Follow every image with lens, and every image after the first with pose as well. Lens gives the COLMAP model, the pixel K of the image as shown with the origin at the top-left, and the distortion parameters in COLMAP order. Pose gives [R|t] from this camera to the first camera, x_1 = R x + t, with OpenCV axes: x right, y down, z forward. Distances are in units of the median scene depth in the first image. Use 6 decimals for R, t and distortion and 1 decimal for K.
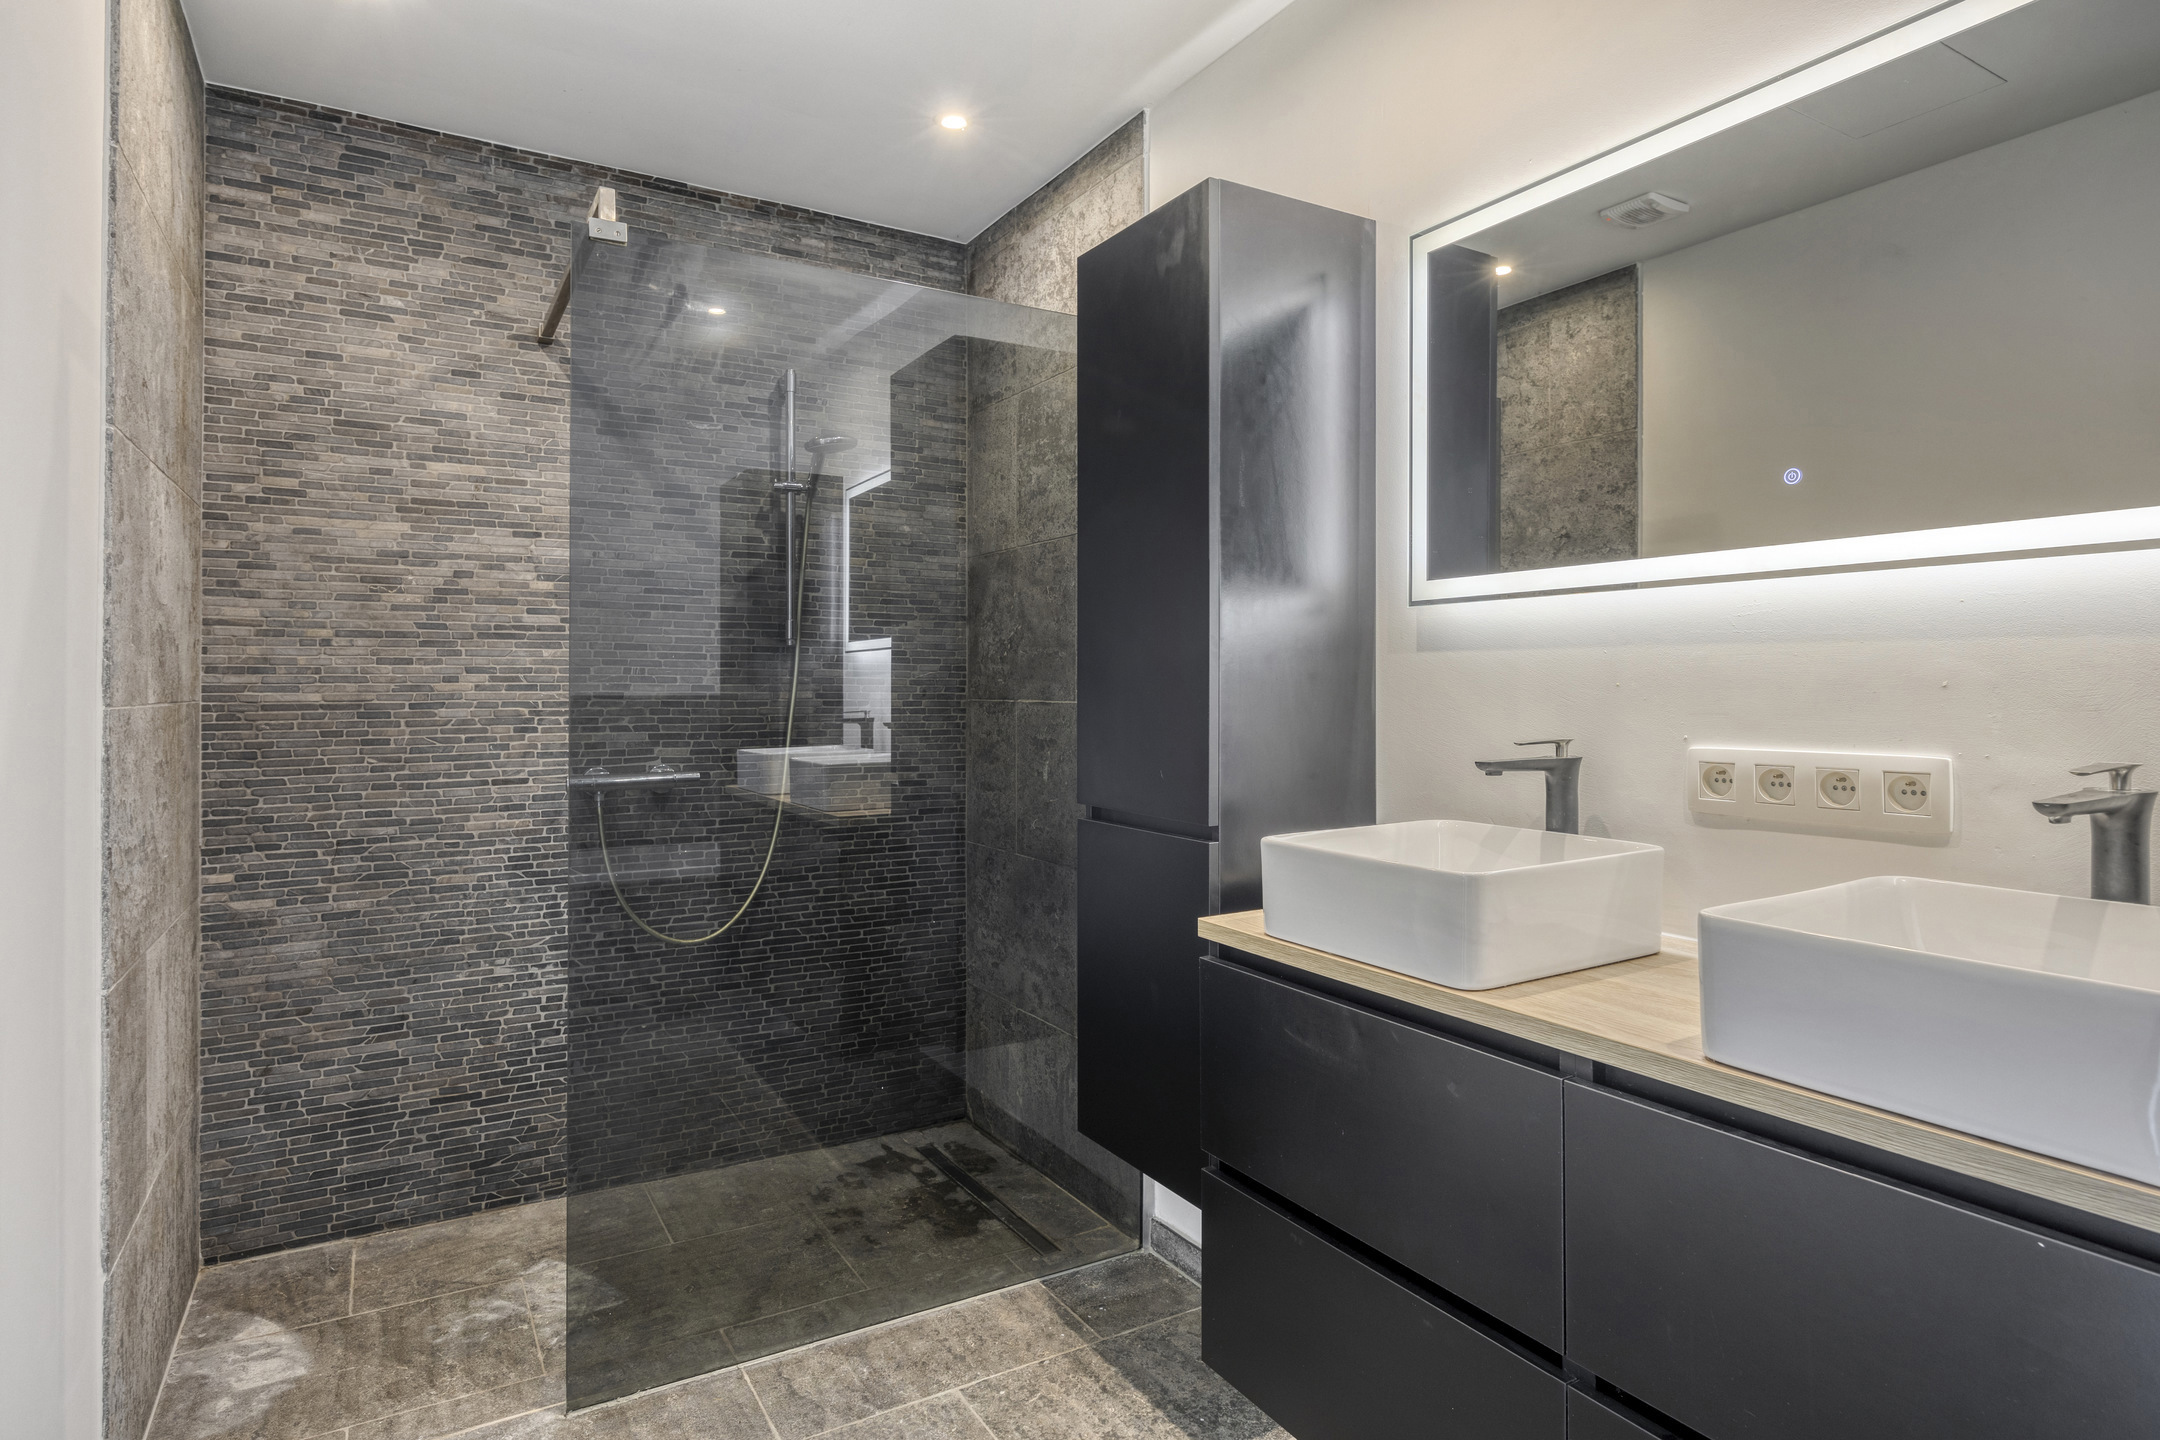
lens RADIAL K [[1158.2, 0, 1085.3], [0, 1158.2, 707.1], [0, 0, 1]] dist [0.004392, 0.000912]
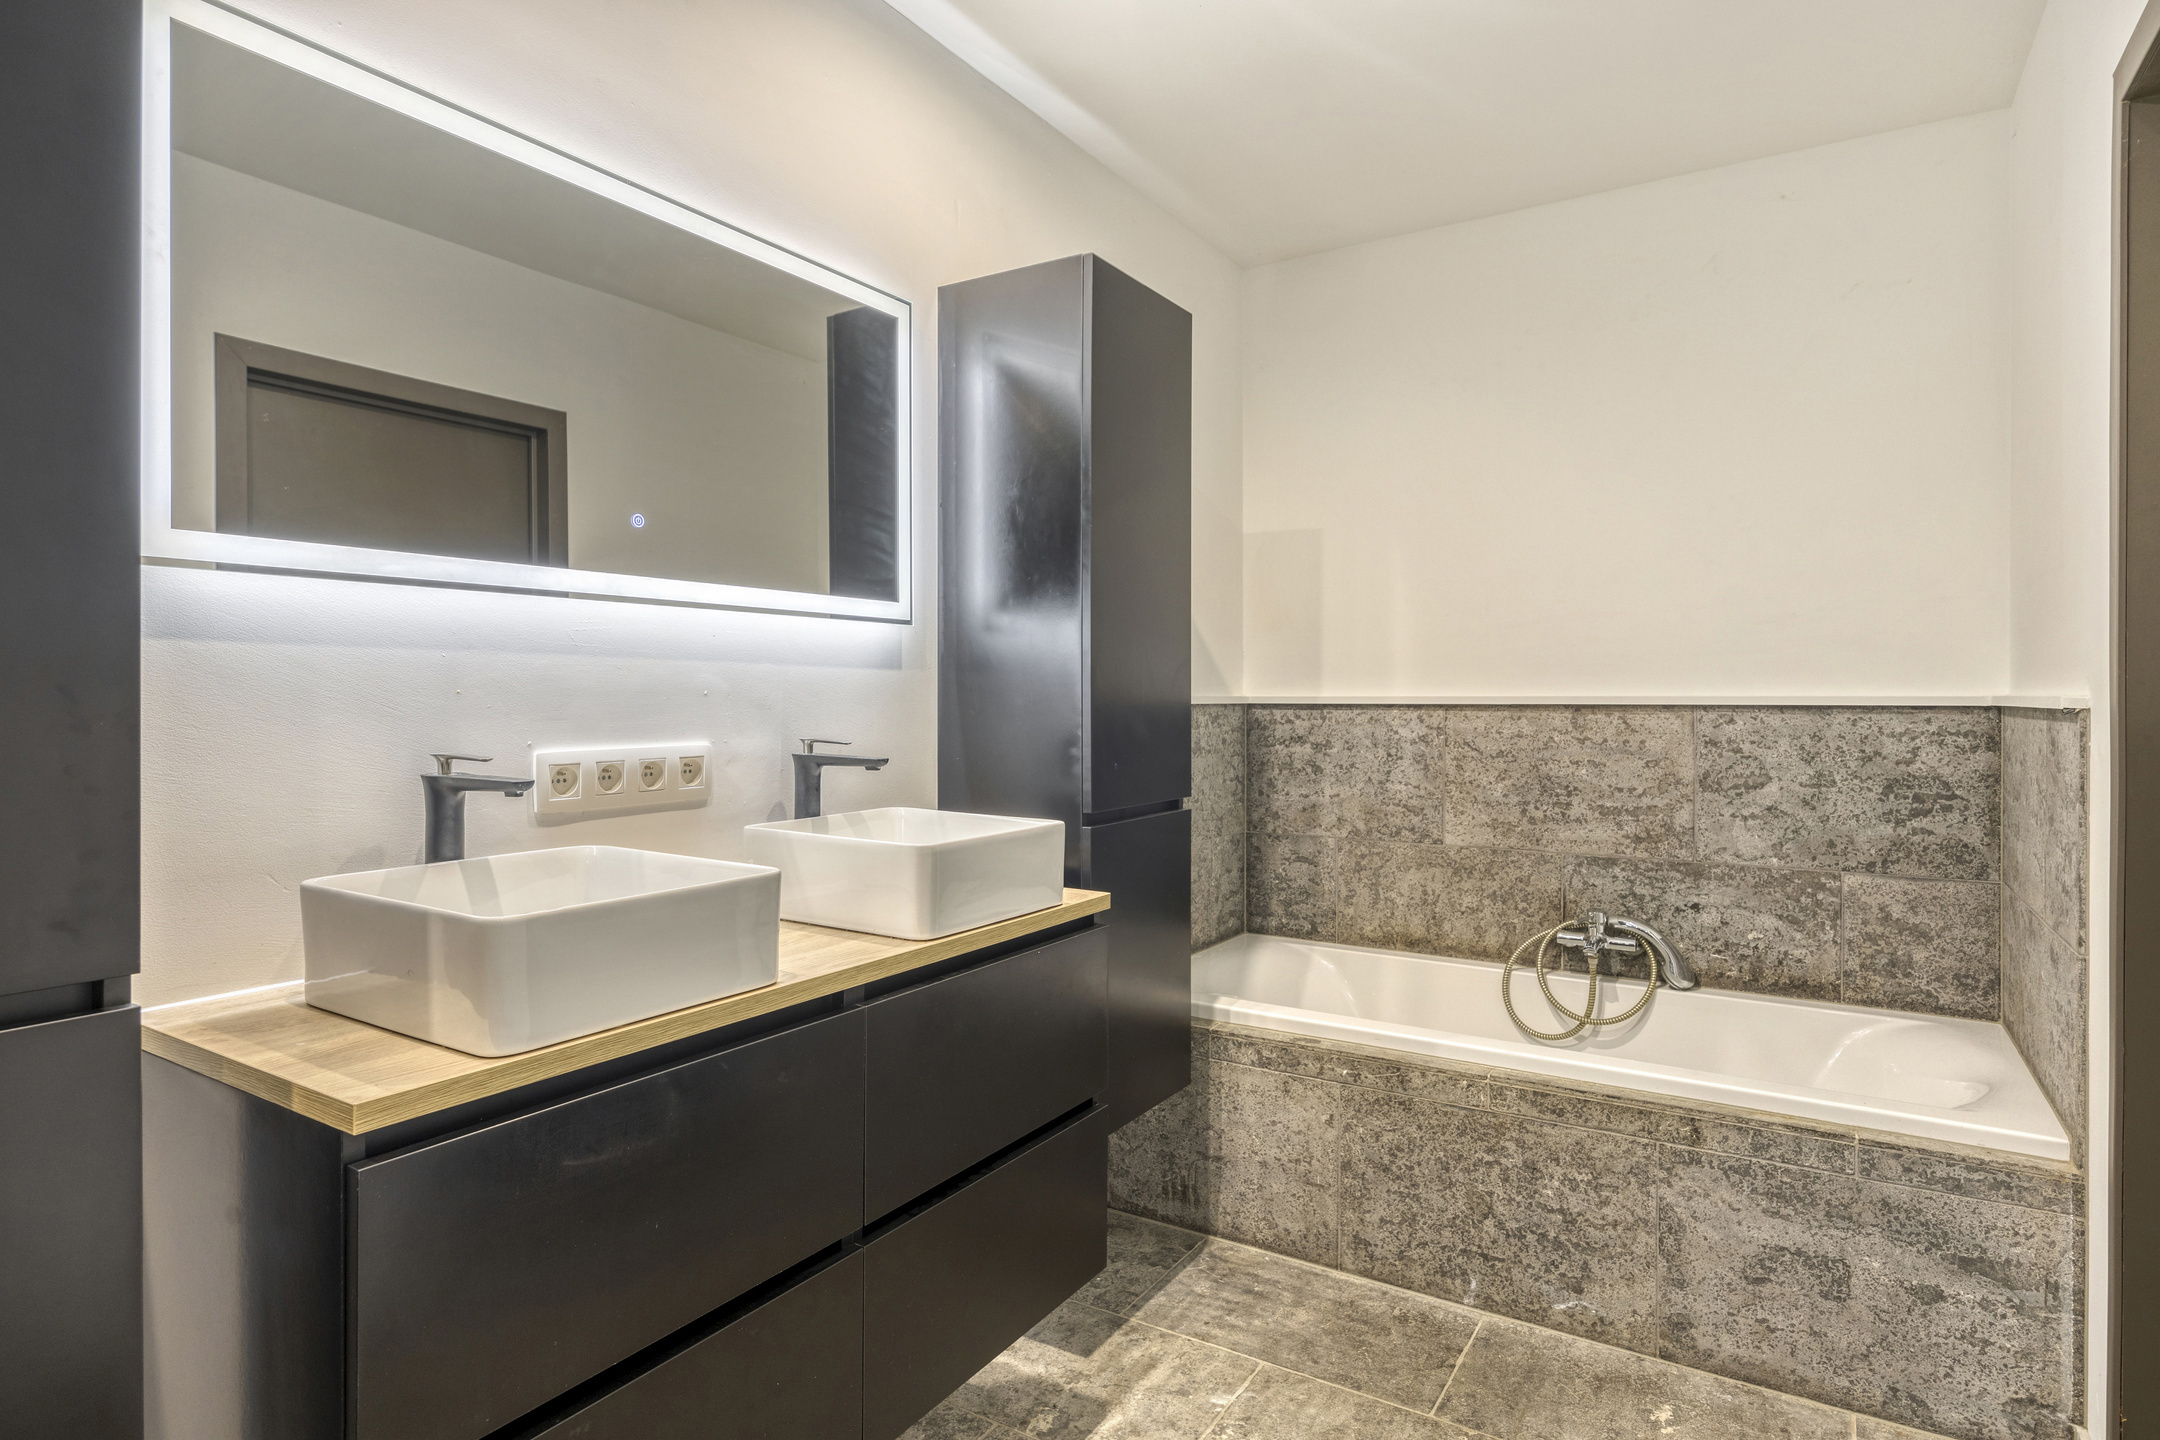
lens RADIAL K [[1158.2, 0, 1085.3], [0, 1158.2, 707.1], [0, 0, 1]] dist [0.004392, 0.000912]
pose [[-0.449687, -0.008623, 0.893145, -0.694224], [0.014354, 0.999754, 0.016880, -0.018506], [-0.893071, 0.020411, -0.449453, 1.143909]]
